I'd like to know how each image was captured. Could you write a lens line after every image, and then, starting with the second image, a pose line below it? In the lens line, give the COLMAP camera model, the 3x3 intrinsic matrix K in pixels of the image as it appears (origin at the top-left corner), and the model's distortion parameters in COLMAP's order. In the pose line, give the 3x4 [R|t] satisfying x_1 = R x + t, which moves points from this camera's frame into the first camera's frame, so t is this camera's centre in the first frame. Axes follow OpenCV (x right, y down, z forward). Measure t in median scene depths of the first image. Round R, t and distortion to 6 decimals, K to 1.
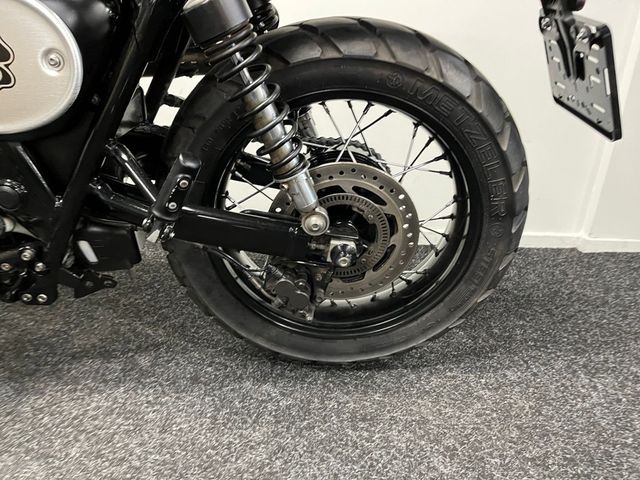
lens RADIAL K [[486.5, 0, 314.4], [0, 486.5, 242.5], [0, 0, 1]] dist [0.070417, -0.093899]
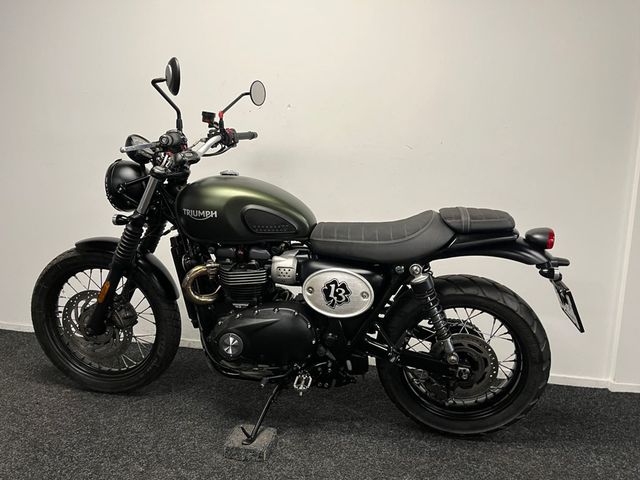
lens RADIAL K [[485.8, 0, 319.6], [0, 485.8, 234.1], [0, 0, 1]] dist [0.070326, -0.092681]
pose [[0.988009, 0.026759, -0.152057, -0.259219], [-0.069350, 0.956840, -0.282219, 0.086395], [0.137942, 0.289380, 0.947223, -1.368042]]
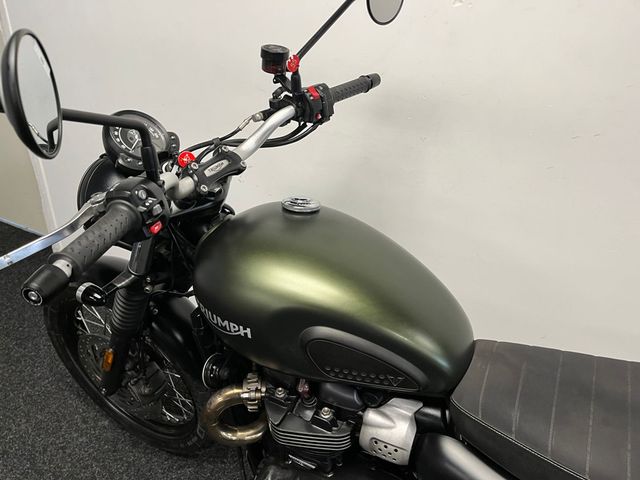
lens RADIAL K [[486.5, 0, 314.4], [0, 486.5, 242.5], [0, 0, 1]] dist [0.070417, -0.093899]
pose [[0.888035, 0.224930, -0.400999, -0.554353], [-0.198832, 0.974266, 0.106166, -0.878467], [0.414560, -0.014547, 0.909906, -0.293147]]
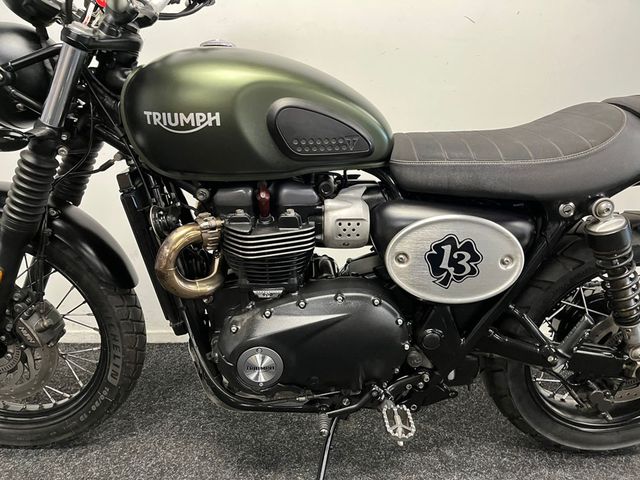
lens RADIAL K [[486.5, 0, 314.4], [0, 486.5, 242.5], [0, 0, 1]] dist [0.070417, -0.093899]
pose [[0.999603, -0.024447, 0.014038, -0.848176], [0.026290, 0.988147, -0.151243, -0.145190], [-0.010174, 0.151552, 0.988397, -0.430806]]
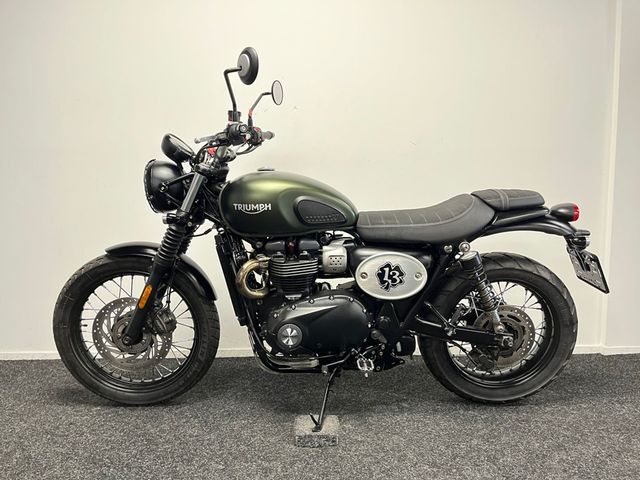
lens RADIAL K [[486.5, 0, 314.4], [0, 486.5, 242.5], [0, 0, 1]] dist [0.070417, -0.093899]
pose [[0.999132, -0.041534, 0.003325, -0.849240], [0.040515, 0.949772, -0.310308, 0.258947], [0.009730, 0.310173, 0.950630, -1.434577]]
